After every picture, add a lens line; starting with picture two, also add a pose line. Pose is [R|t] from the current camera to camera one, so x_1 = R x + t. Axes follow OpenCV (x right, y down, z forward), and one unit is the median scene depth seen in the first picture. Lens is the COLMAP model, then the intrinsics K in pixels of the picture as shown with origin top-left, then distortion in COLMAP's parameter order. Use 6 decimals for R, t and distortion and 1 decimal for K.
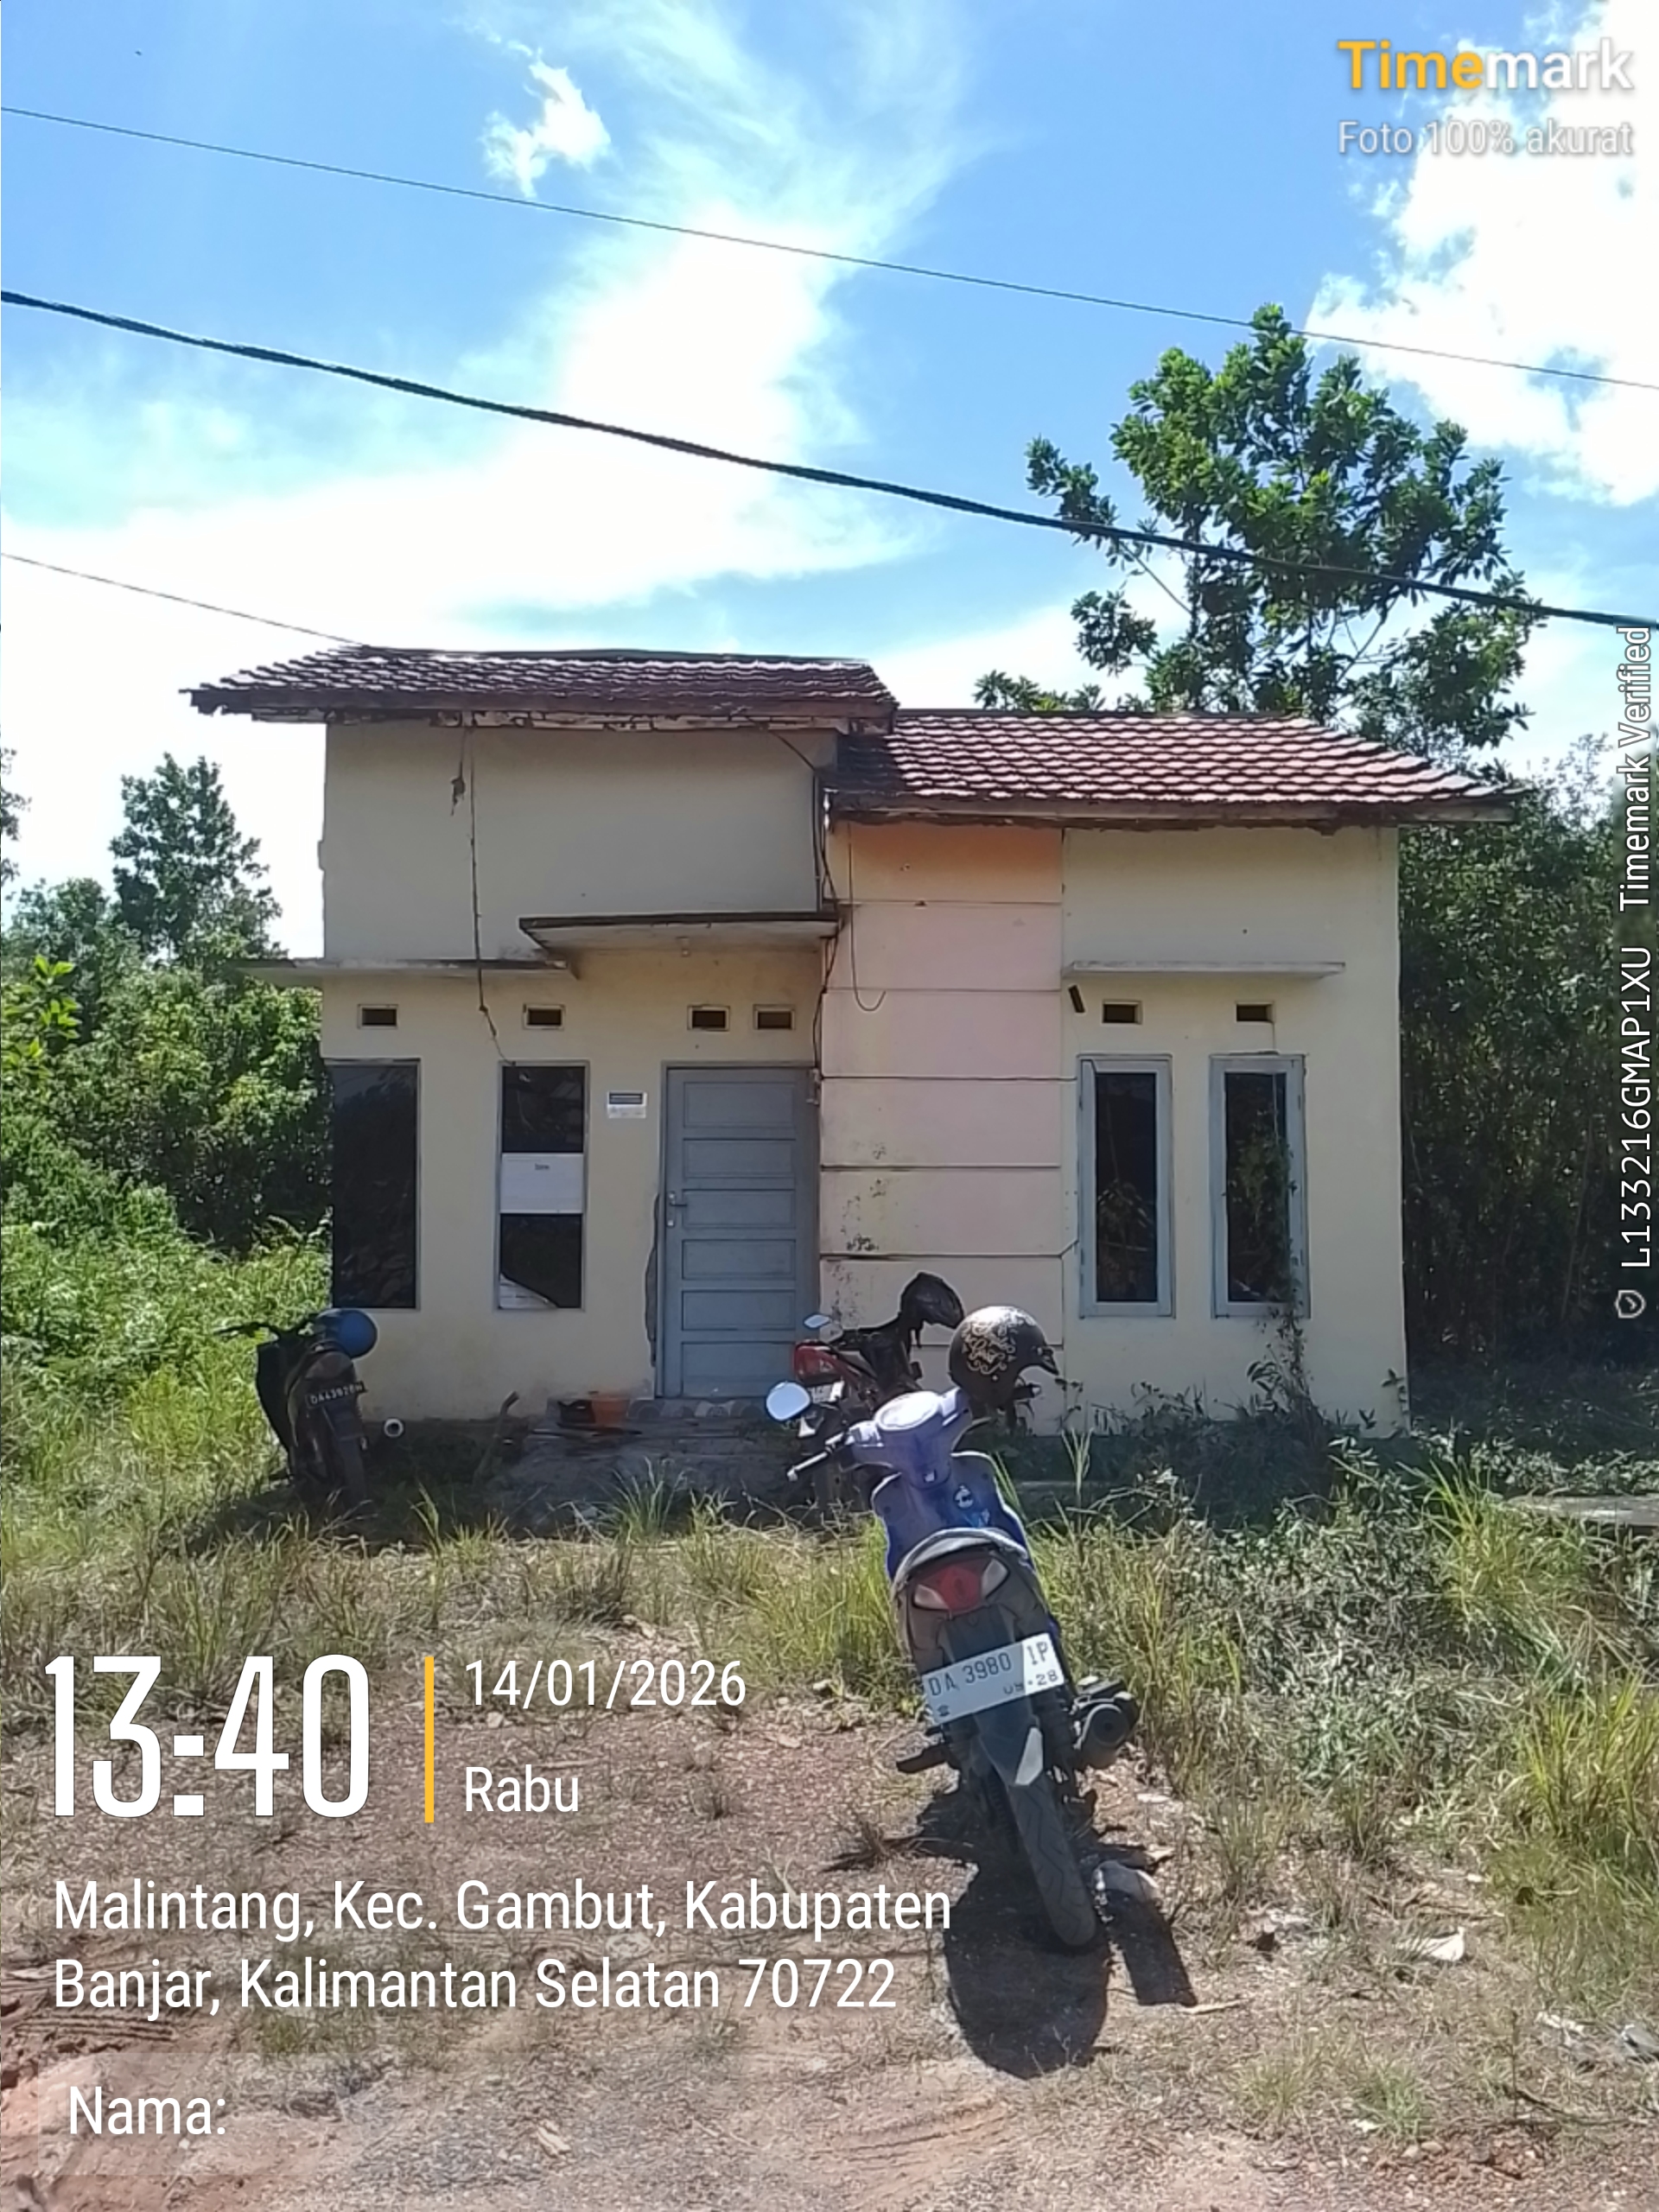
lens RADIAL K [[1801.7, 0, 819.6], [0, 1801.7, 1100.2], [0, 0, 1]] dist [-0.006800, -0.003128]
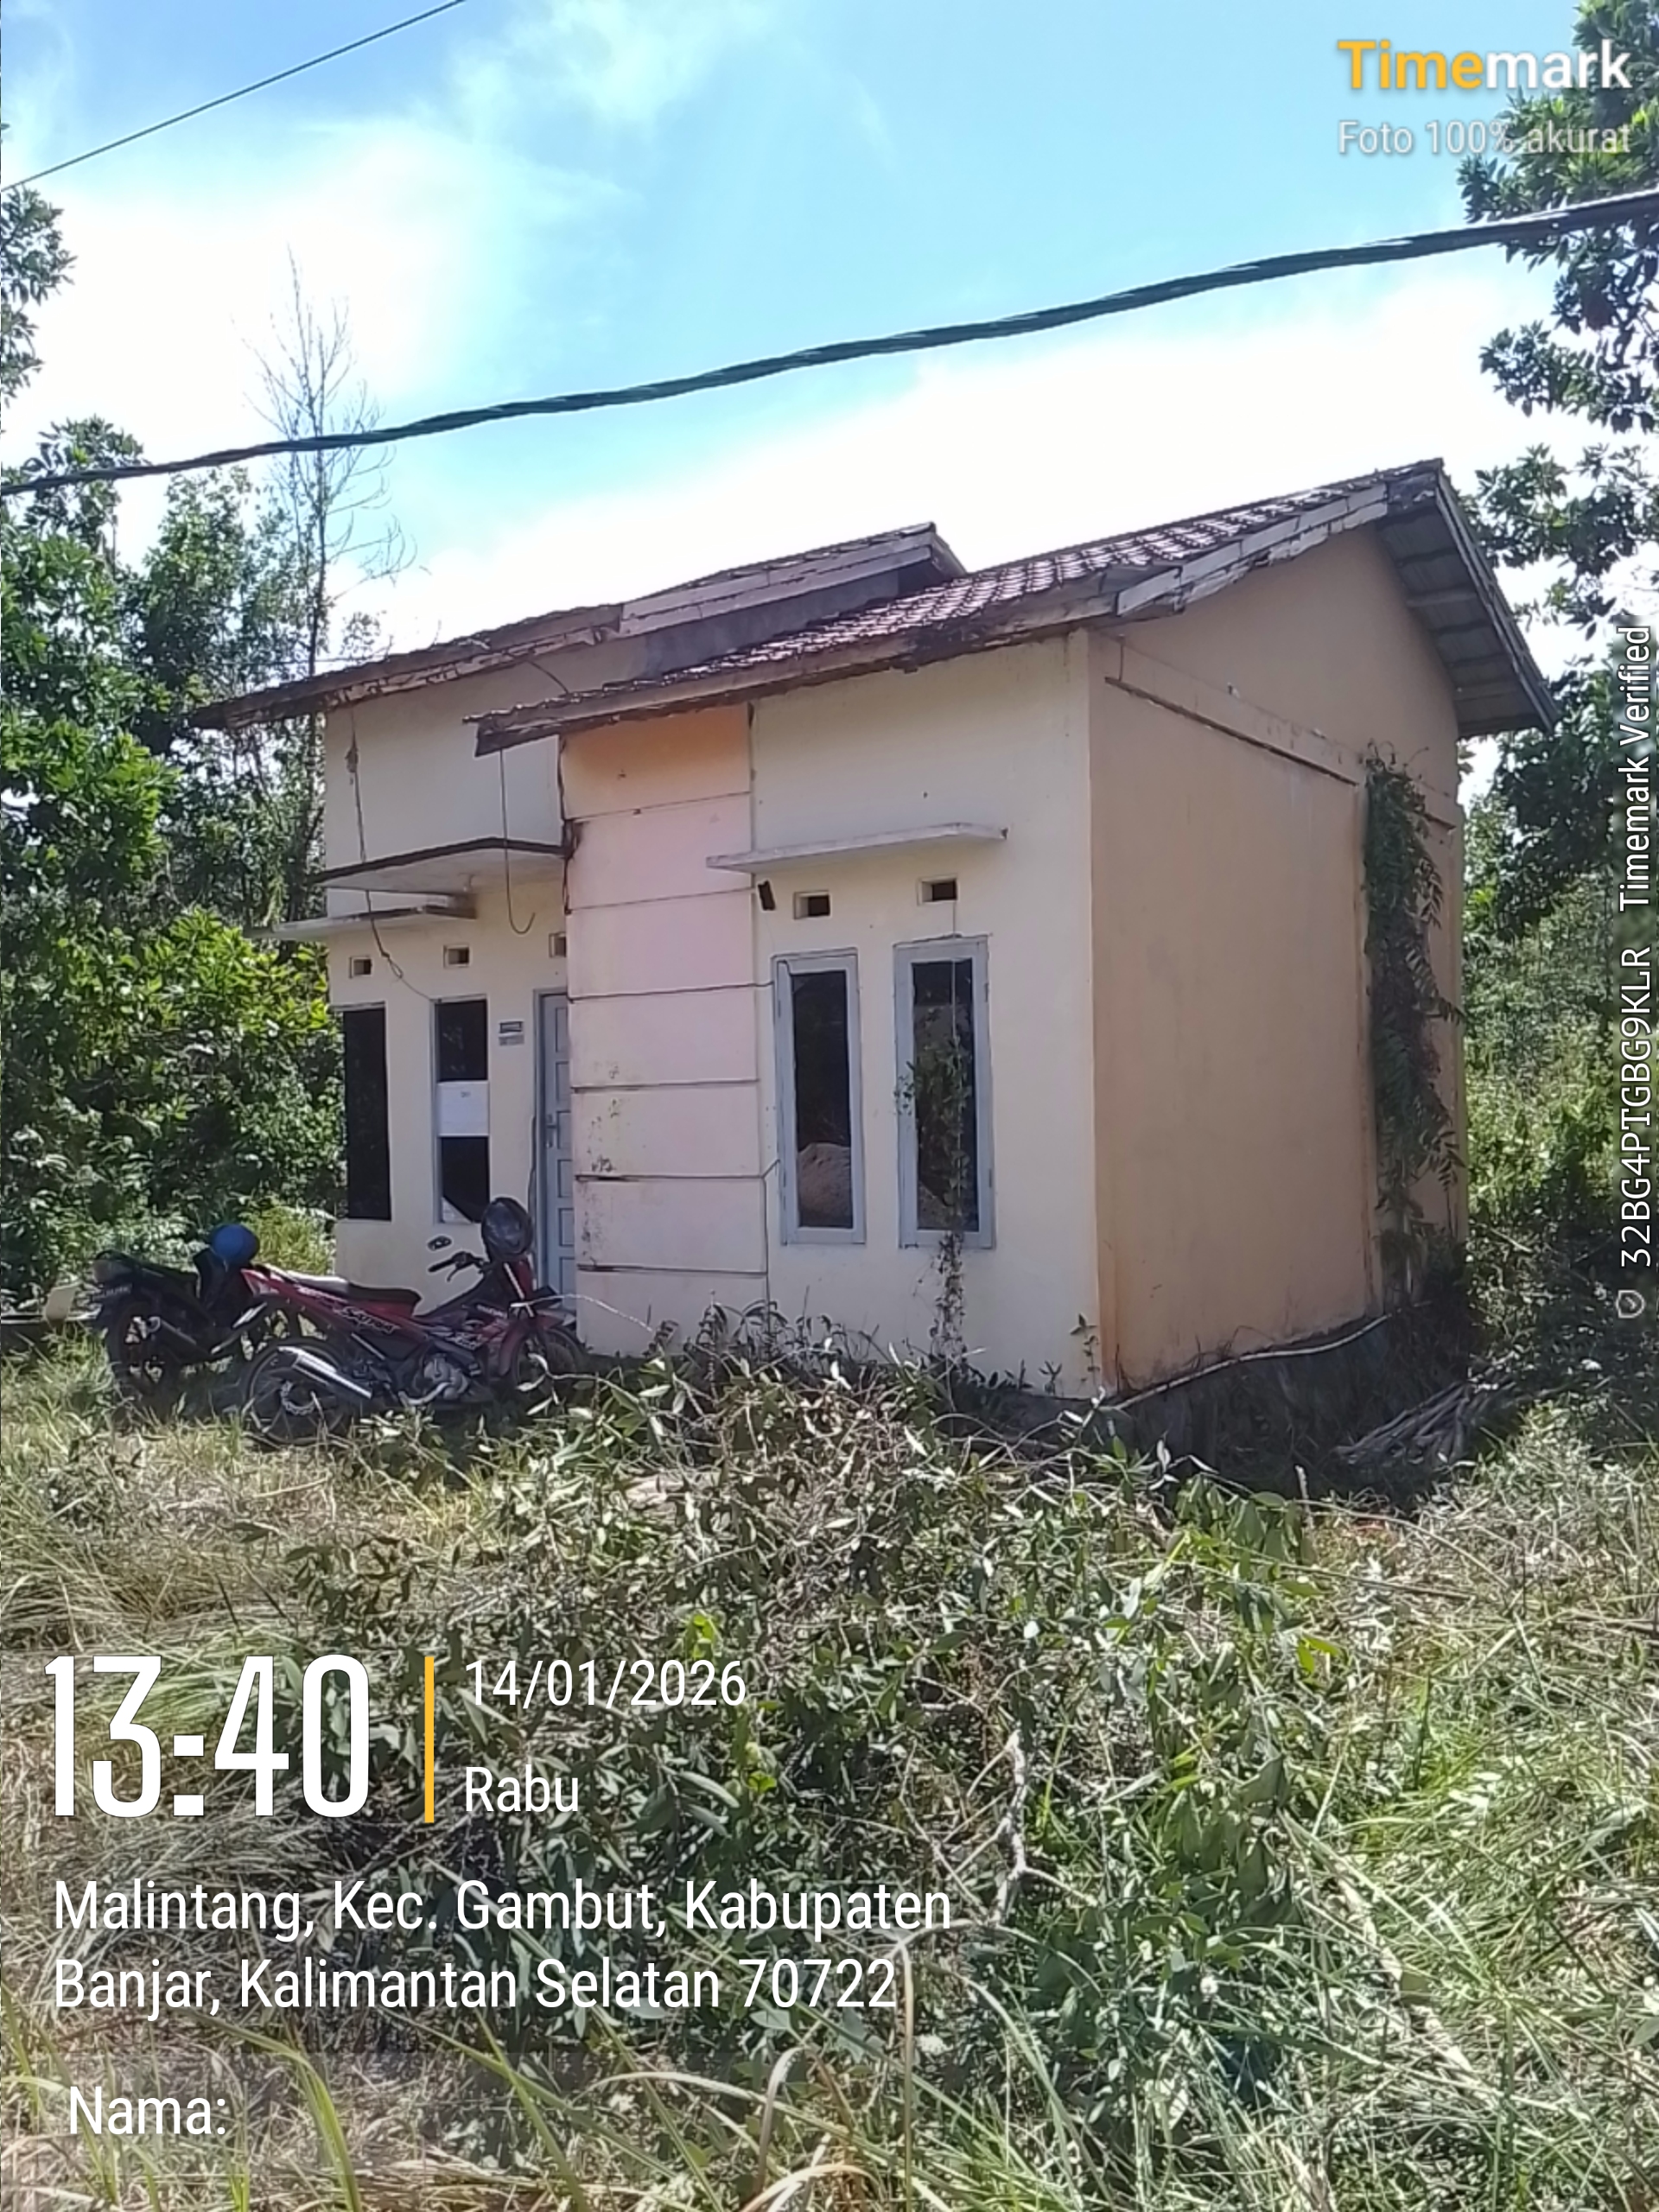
lens RADIAL K [[1801.7, 0, 834.8], [0, 1801.7, 1113.6], [0, 0, 1]] dist [-0.006800, -0.003128]
pose [[0.774489, -0.021266, -0.632230, 0.737128], [0.063131, 0.997044, 0.043799, 0.015951], [0.629429, -0.073835, 0.773542, 0.307504]]
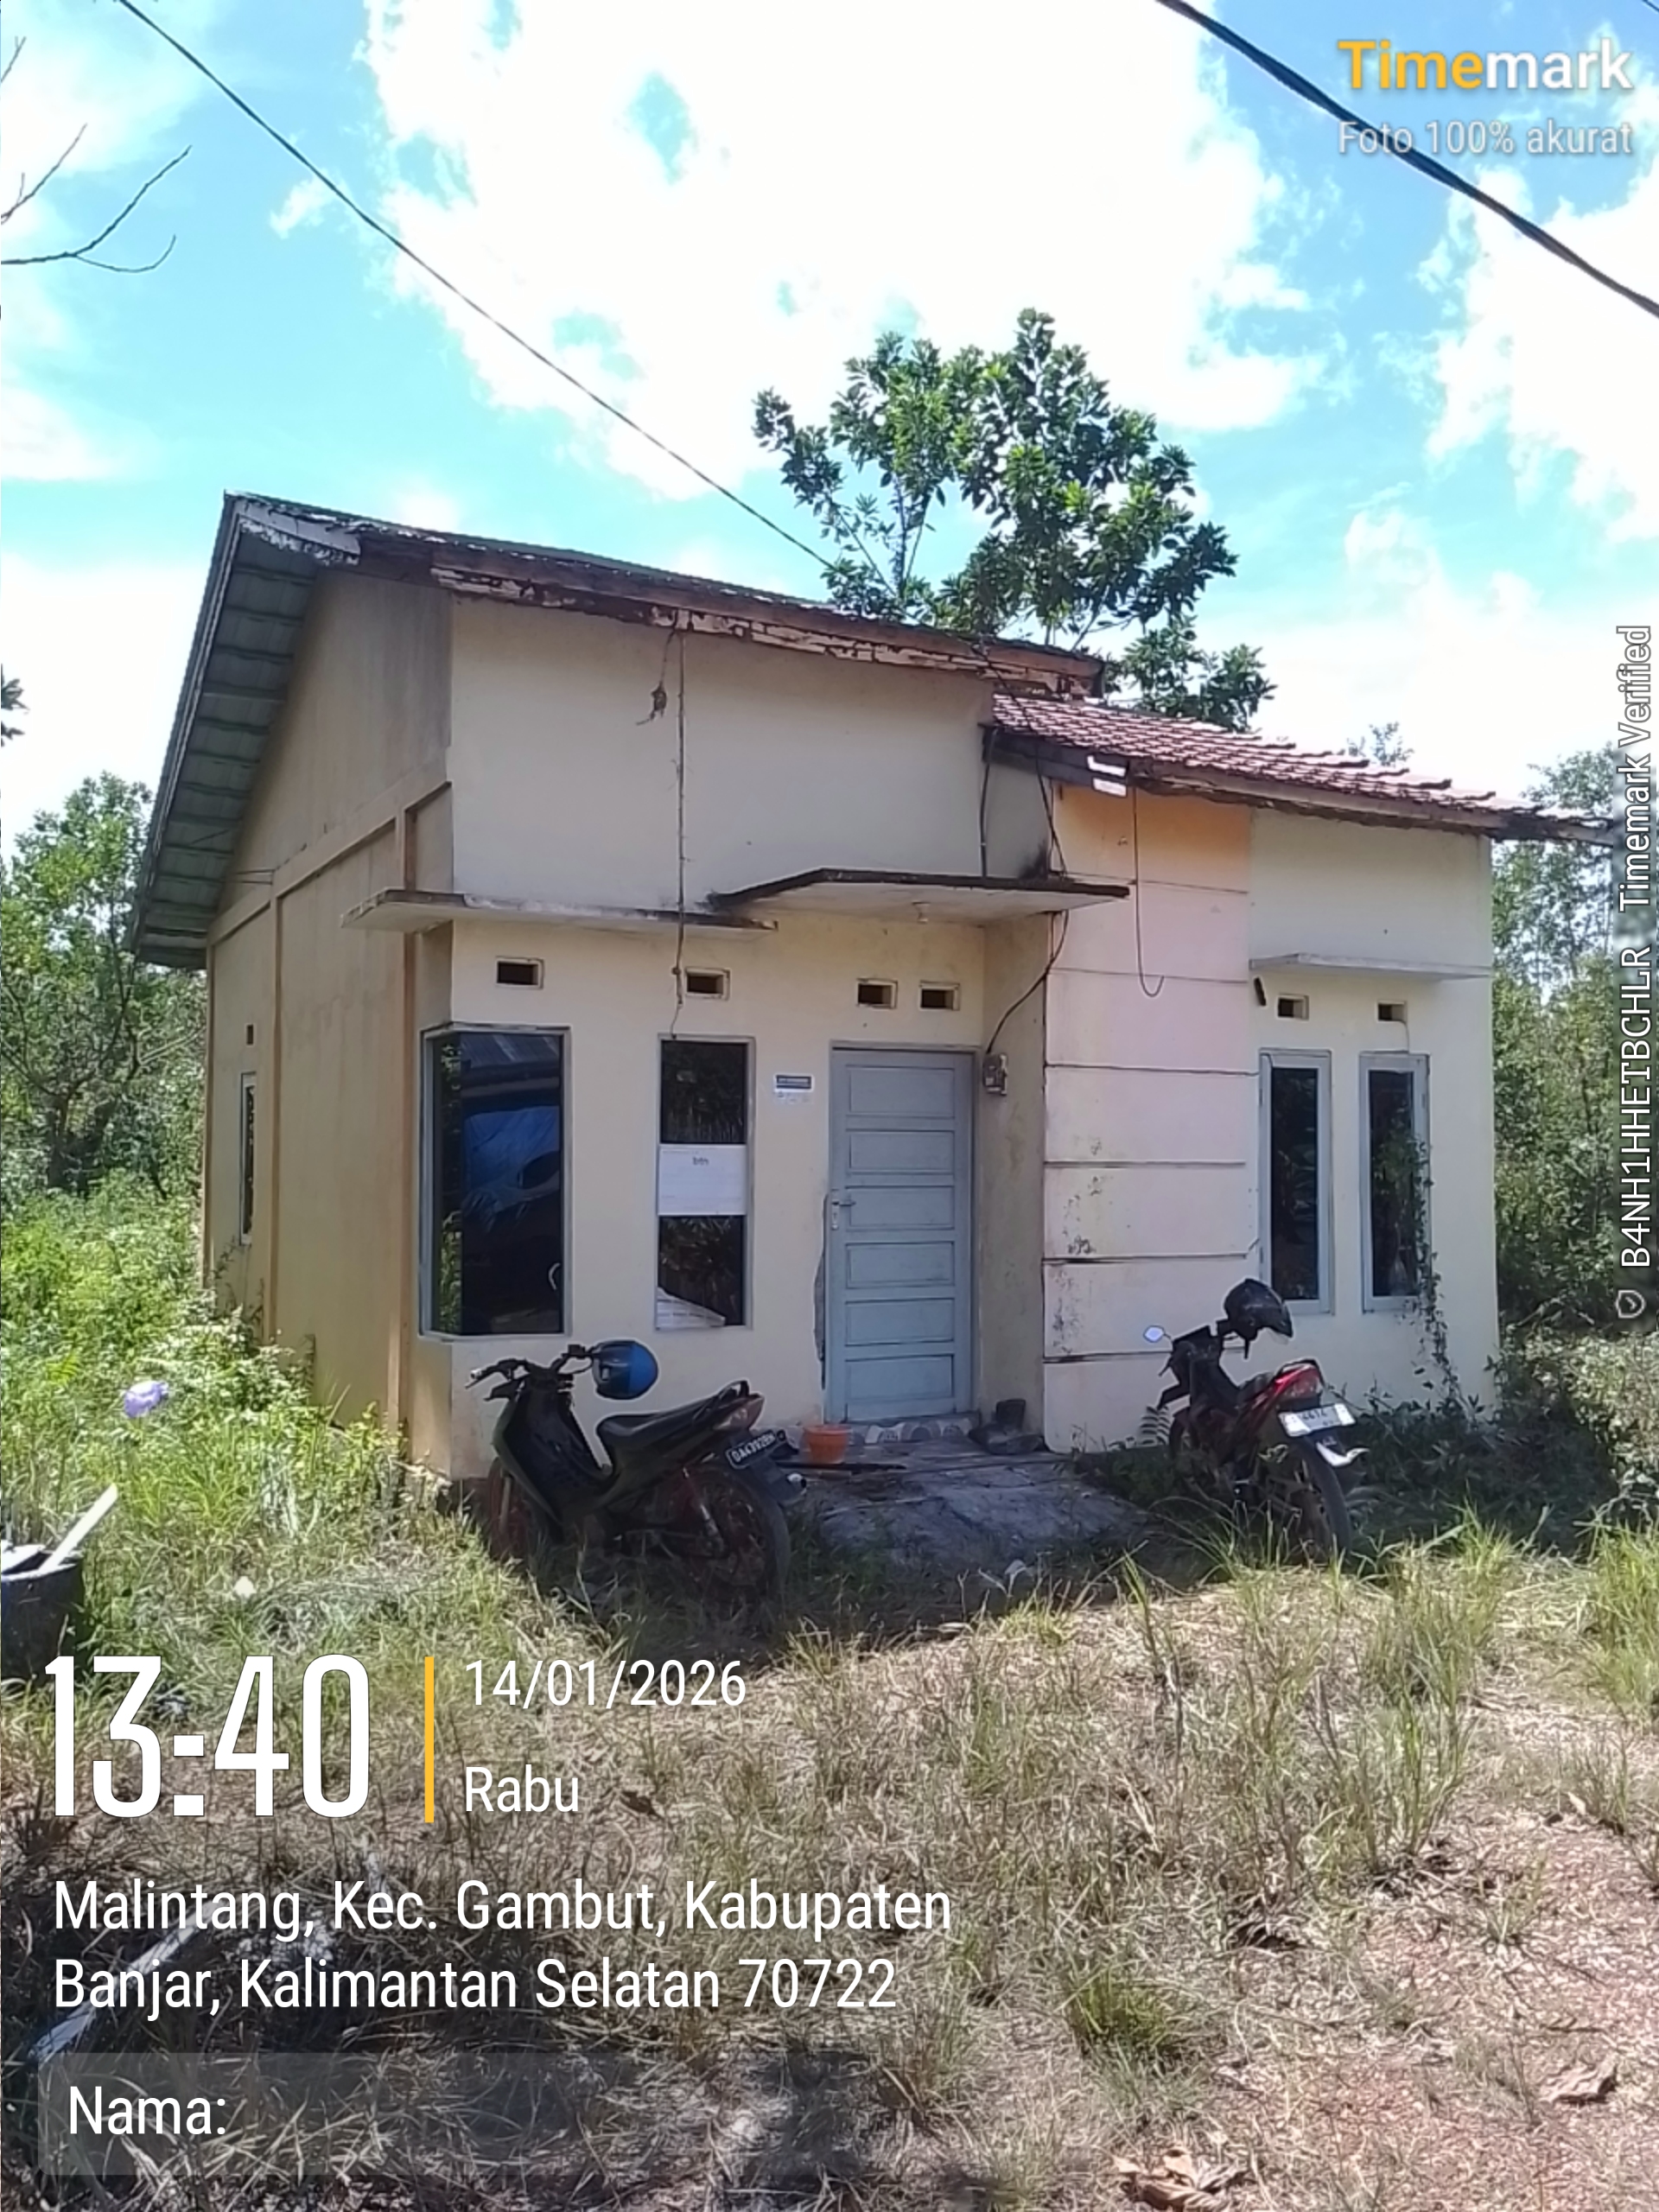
lens RADIAL K [[1801.7, 0, 826.0], [0, 1801.7, 1106.7], [0, 0, 1]] dist [-0.006800, -0.003128]
pose [[0.902753, 0.017020, 0.429823, -0.483984], [-0.023841, 0.999661, 0.010489, 0.001594], [-0.429499, -0.019717, 0.902852, 0.218739]]
